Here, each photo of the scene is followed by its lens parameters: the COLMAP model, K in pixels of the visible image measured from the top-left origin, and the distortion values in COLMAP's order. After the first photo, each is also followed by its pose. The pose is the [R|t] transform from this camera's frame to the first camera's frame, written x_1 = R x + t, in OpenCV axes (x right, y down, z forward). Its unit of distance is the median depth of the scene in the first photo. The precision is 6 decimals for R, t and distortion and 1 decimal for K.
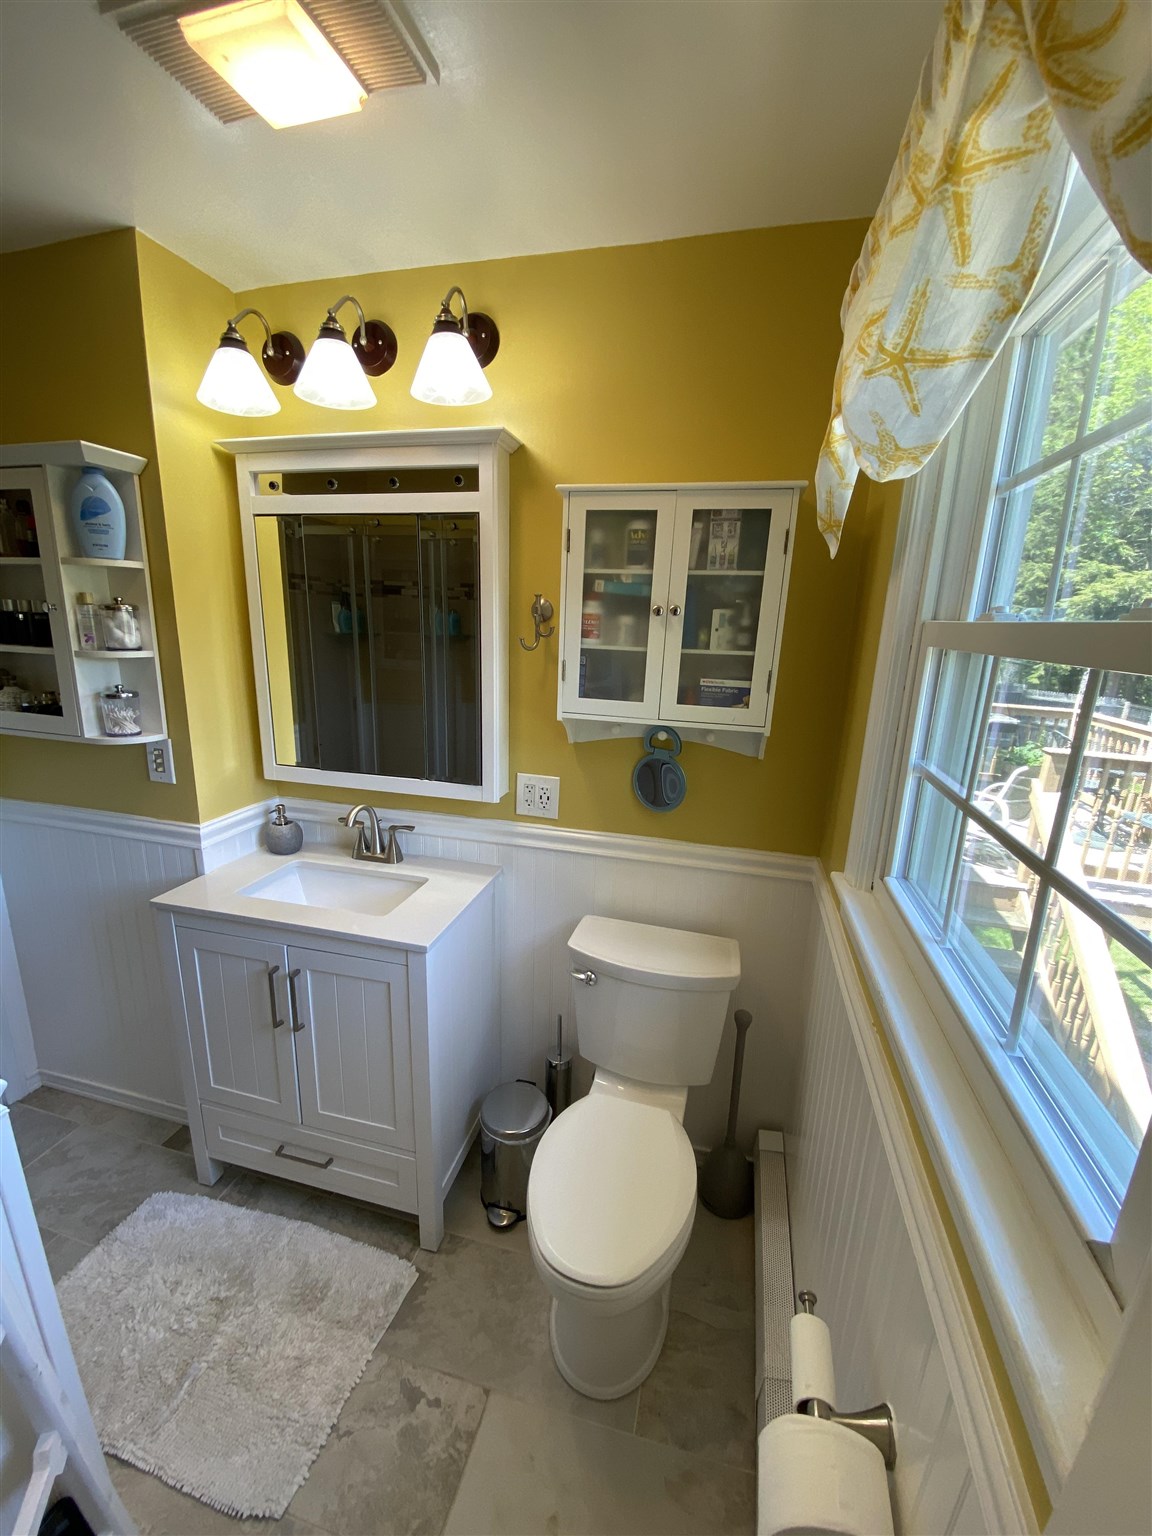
lens RADIAL K [[608.0, 0, 576.0], [0, 608.0, 768.0], [0, 0, 1]] dist [0.061302, -0.044374]
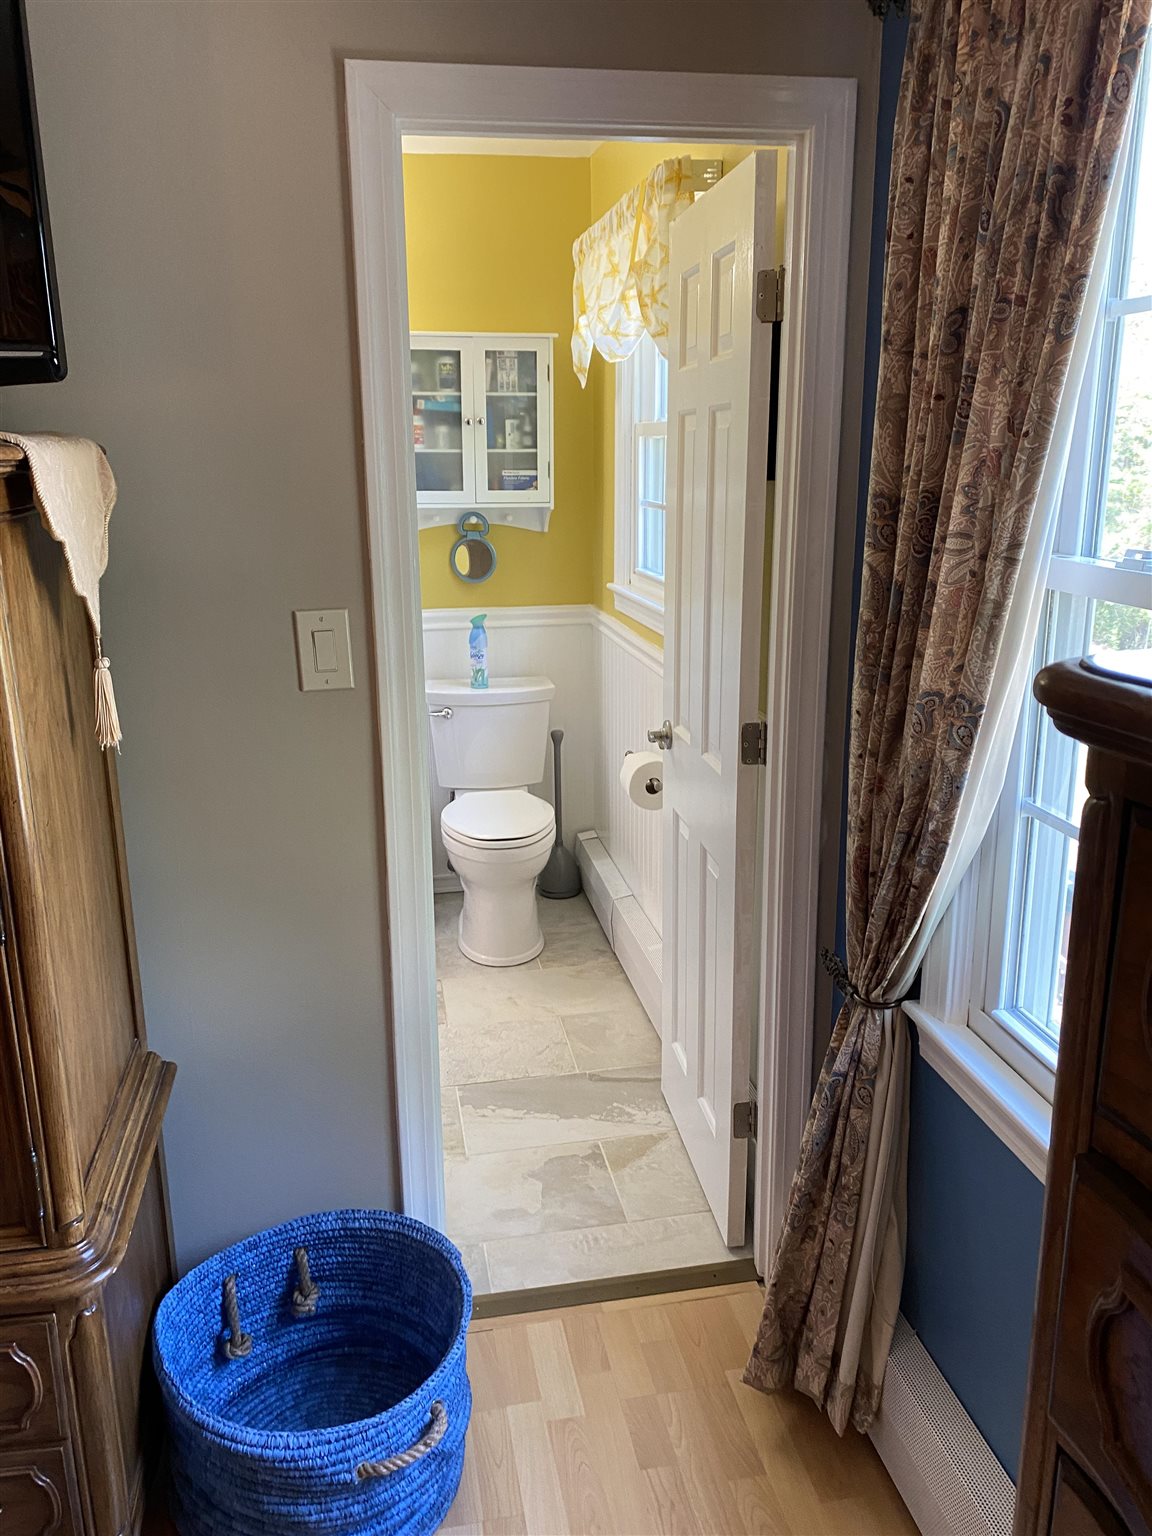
lens RADIAL K [[1174.8, 0, 578.7], [0, 1174.8, 745.9], [0, 0, 1]] dist [-0.006294, -0.005718]
pose [[0.903629, -0.140238, 0.404707, -0.806923], [0.134313, 0.989999, 0.043158, 0.380477], [-0.406712, 0.015359, 0.913428, -1.490165]]
